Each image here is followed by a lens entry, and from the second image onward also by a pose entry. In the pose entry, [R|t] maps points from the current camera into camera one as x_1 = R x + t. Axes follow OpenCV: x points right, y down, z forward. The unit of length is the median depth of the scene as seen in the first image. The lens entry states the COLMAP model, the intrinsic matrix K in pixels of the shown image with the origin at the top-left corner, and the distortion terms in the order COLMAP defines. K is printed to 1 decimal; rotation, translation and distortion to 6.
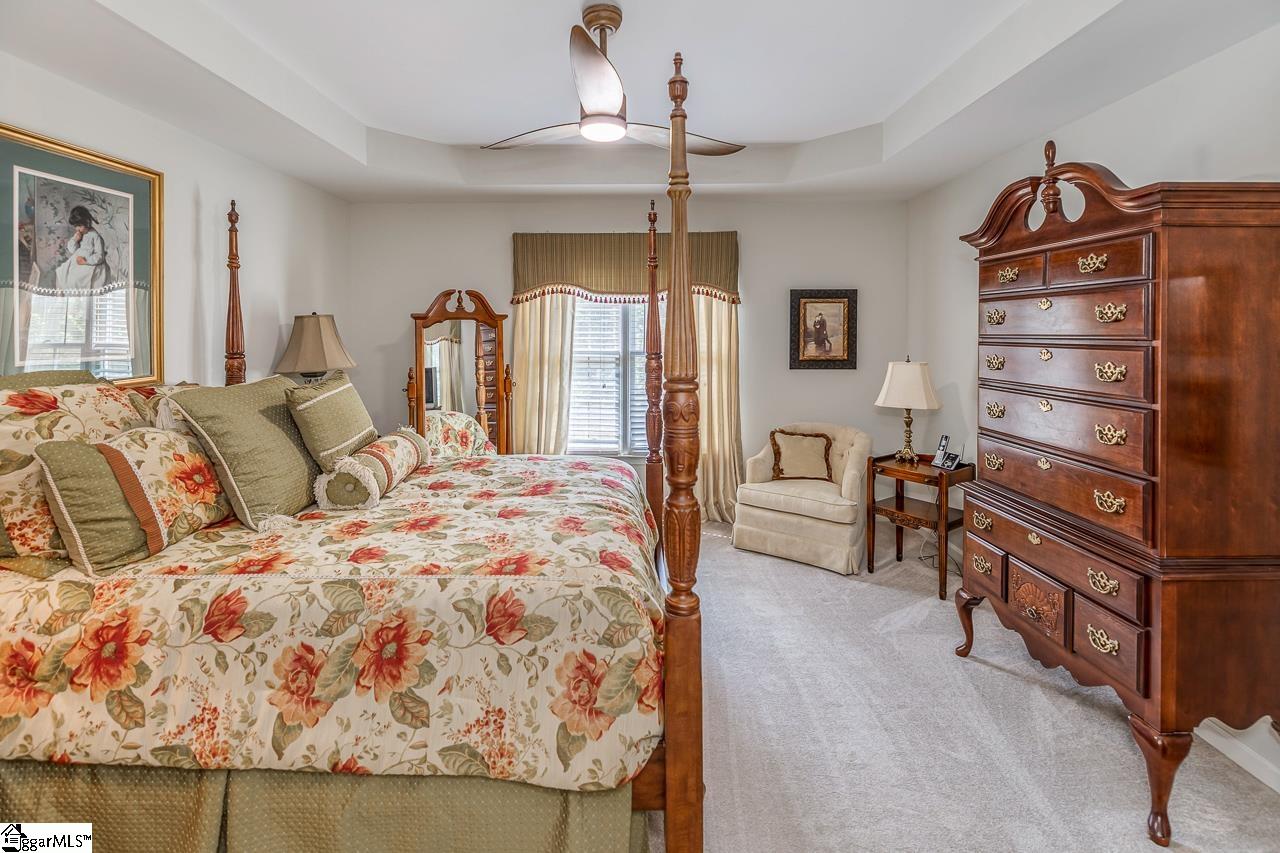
lens RADIAL K [[576.2, 0, 638.0], [0, 576.2, 338.7], [0, 0, 1]] dist [-0.000793, -0.000019]
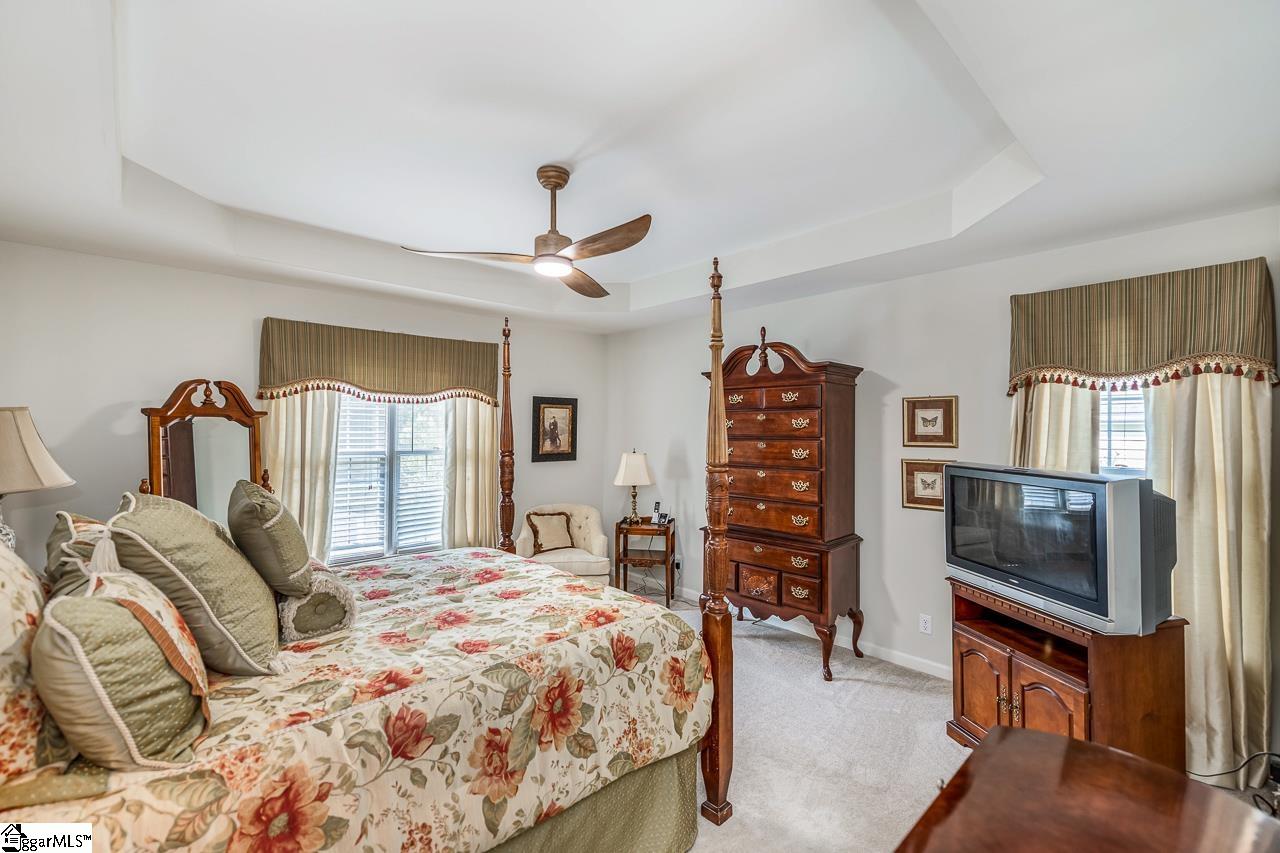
lens RADIAL K [[543.6, 0, 640.0], [0, 543.6, 426.5], [0, 0, 1]] dist [-0.001712, -0.000206]
pose [[0.716120, 0.005489, 0.697956, -1.083191], [0.005644, 0.999891, -0.013654, -0.014408], [-0.697954, 0.013717, 0.716011, 0.077707]]
